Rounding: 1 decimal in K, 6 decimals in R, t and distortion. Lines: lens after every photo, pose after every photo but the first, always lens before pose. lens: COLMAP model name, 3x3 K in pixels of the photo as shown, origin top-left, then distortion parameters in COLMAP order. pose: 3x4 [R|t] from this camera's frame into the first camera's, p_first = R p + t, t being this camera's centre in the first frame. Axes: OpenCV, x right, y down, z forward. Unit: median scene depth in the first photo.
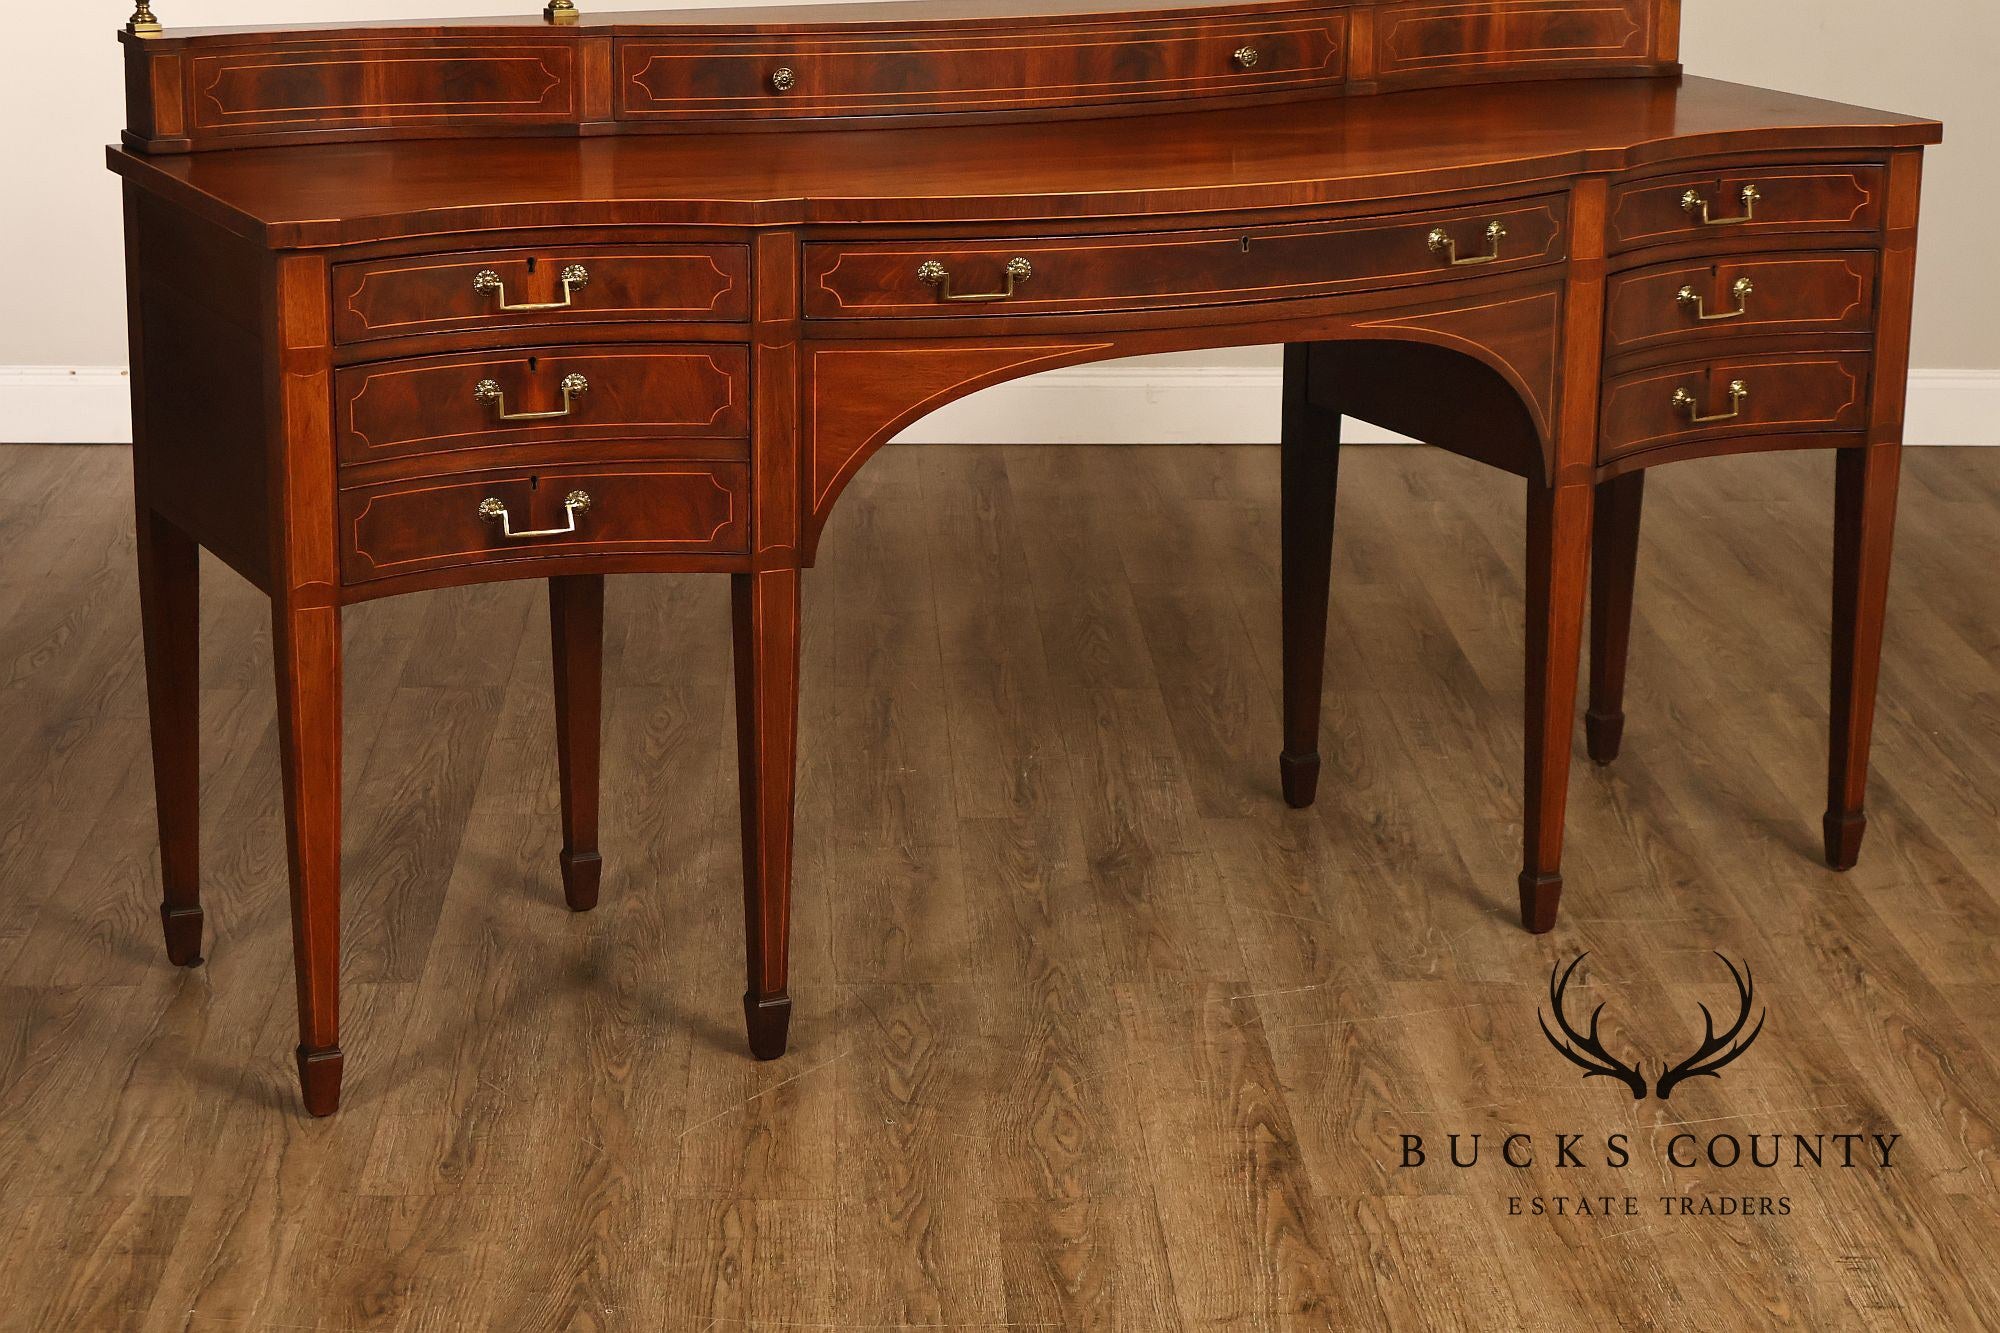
lens RADIAL K [[3896.3, 0, 994.3], [0, 3896.3, 657.4], [0, 0, 1]] dist [-0.003486, 0.000000]
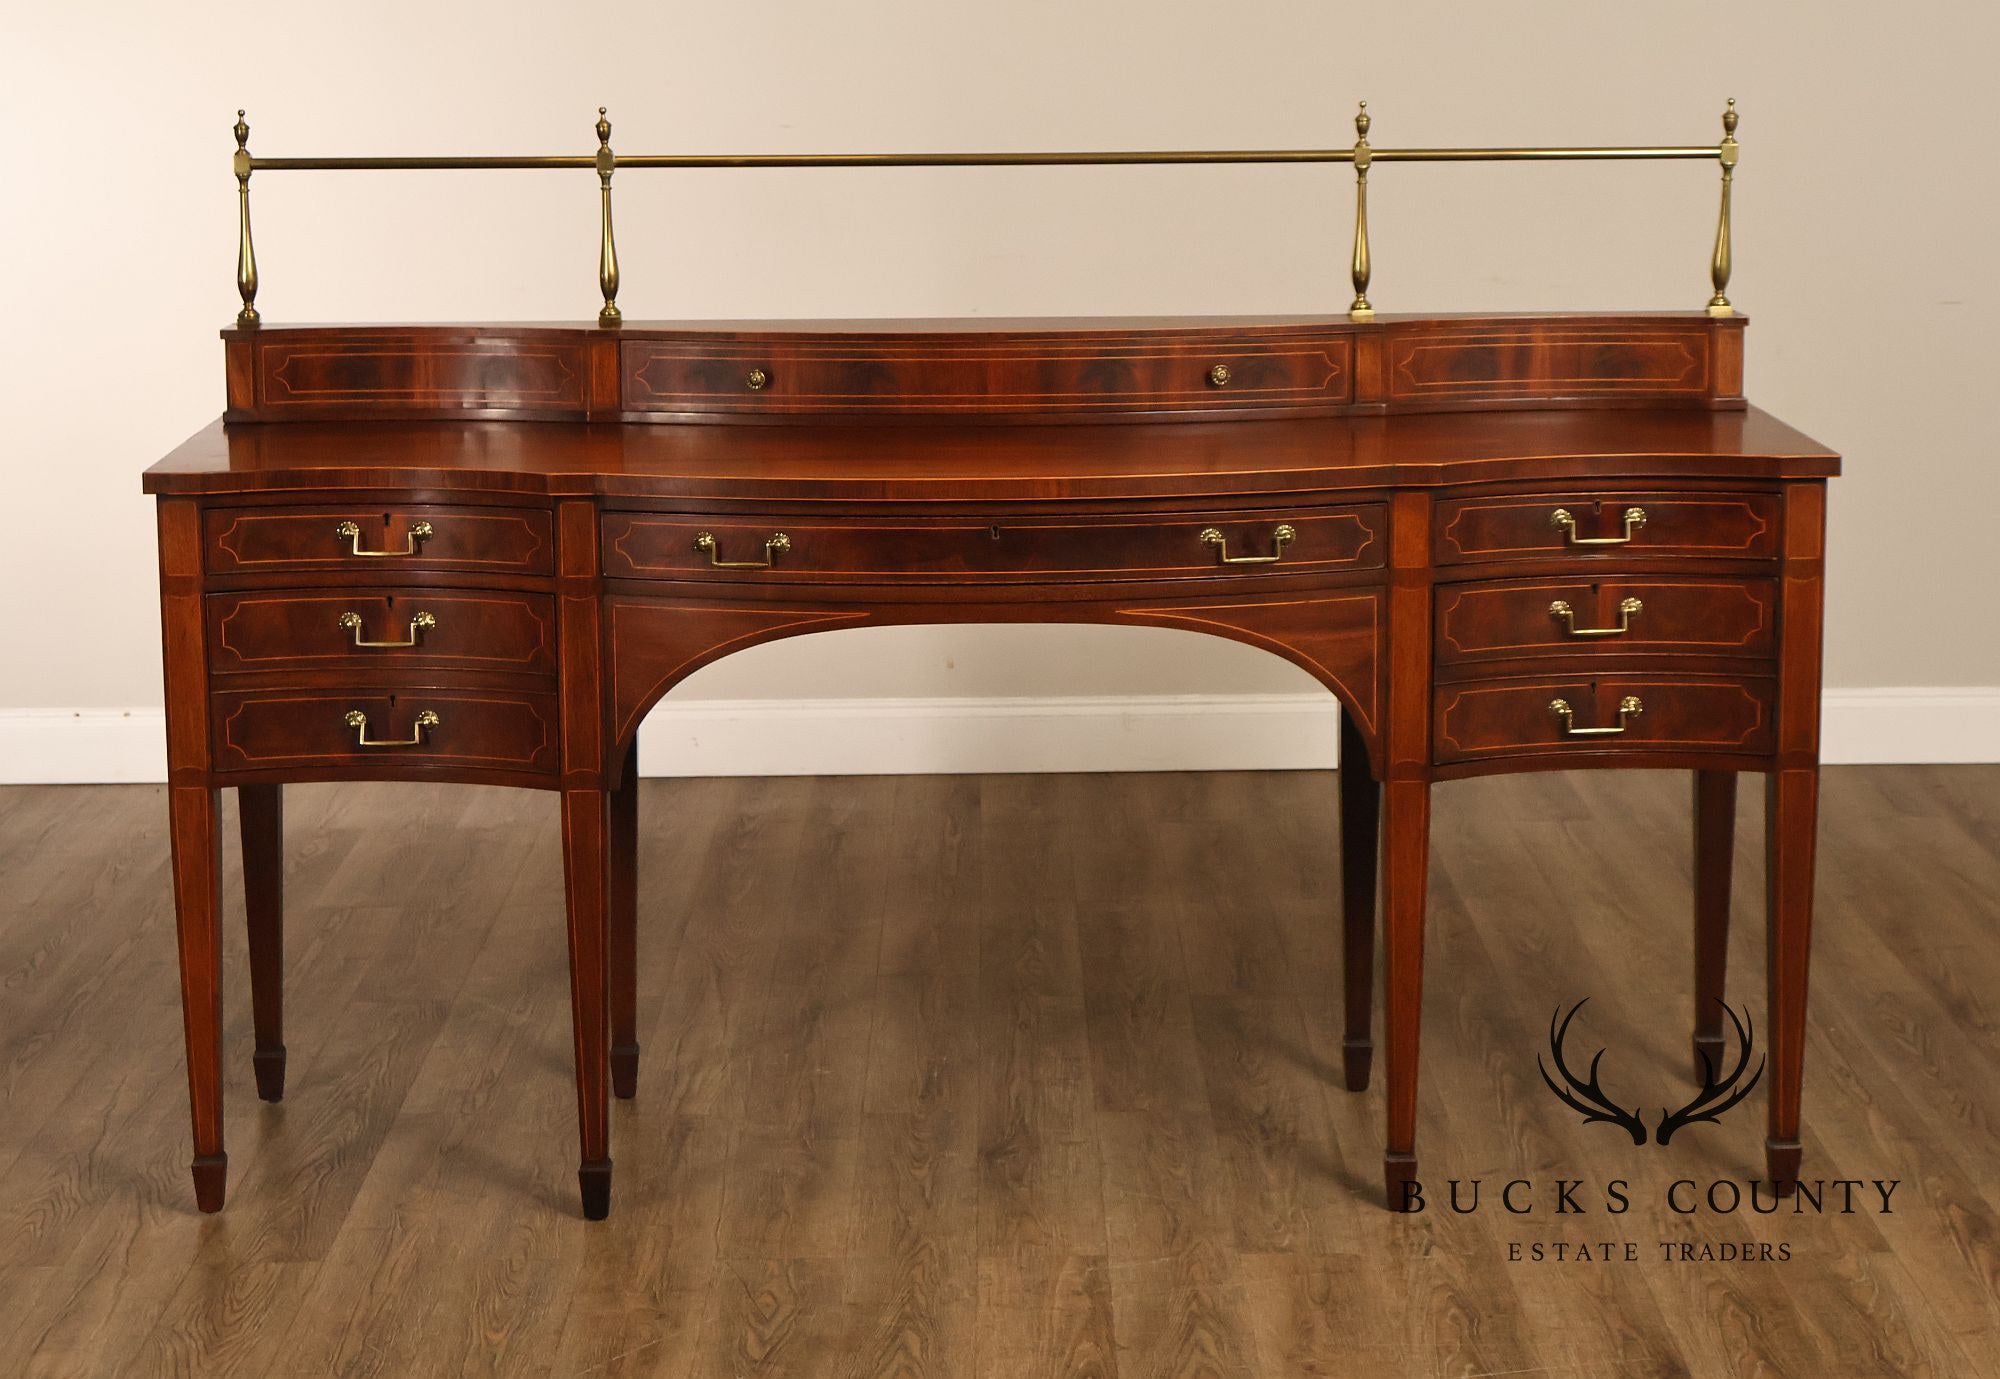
lens RADIAL K [[4101.7, 0, 1018.8], [0, 4101.7, 680.2], [0, 0, 1]] dist [0.010644, 0.000000]
pose [[0.902740, 0.057983, -0.426262, 0.547742], [-0.095195, 0.993235, -0.066496, 0.013313], [0.419523, 0.100606, 0.902152, -0.054388]]
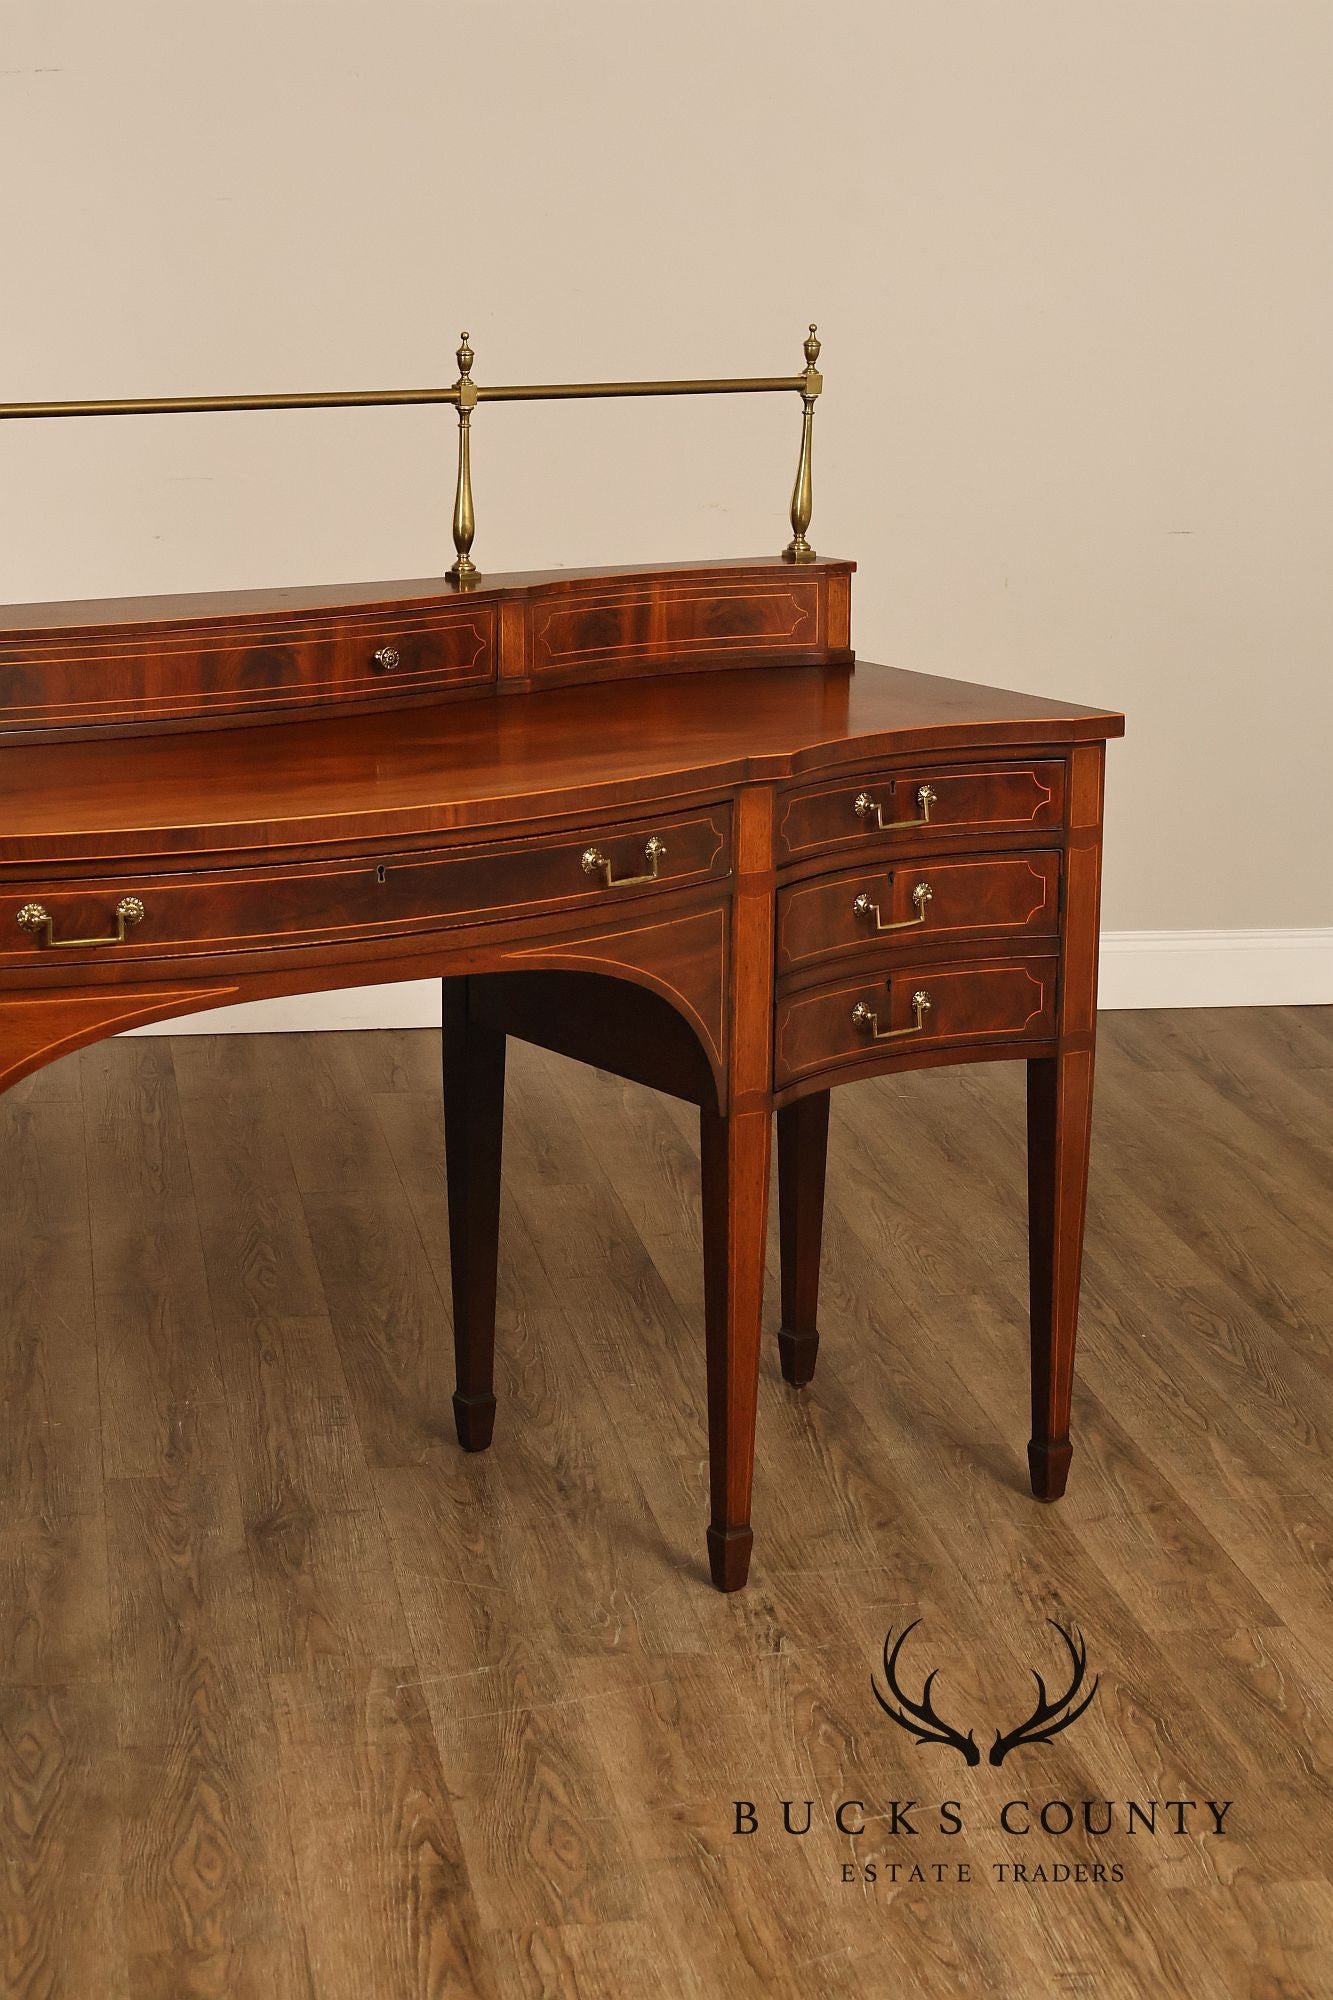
lens RADIAL K [[3896.3, 0, 676.2], [0, 3896.3, 1014.5], [0, 0, 1]] dist [-0.003486, 0.000000]
pose [[0.992878, -0.027516, 0.115911, 0.024813], [0.032088, 0.998771, -0.037763, -0.034463], [-0.114729, 0.041213, 0.992542, 0.079043]]
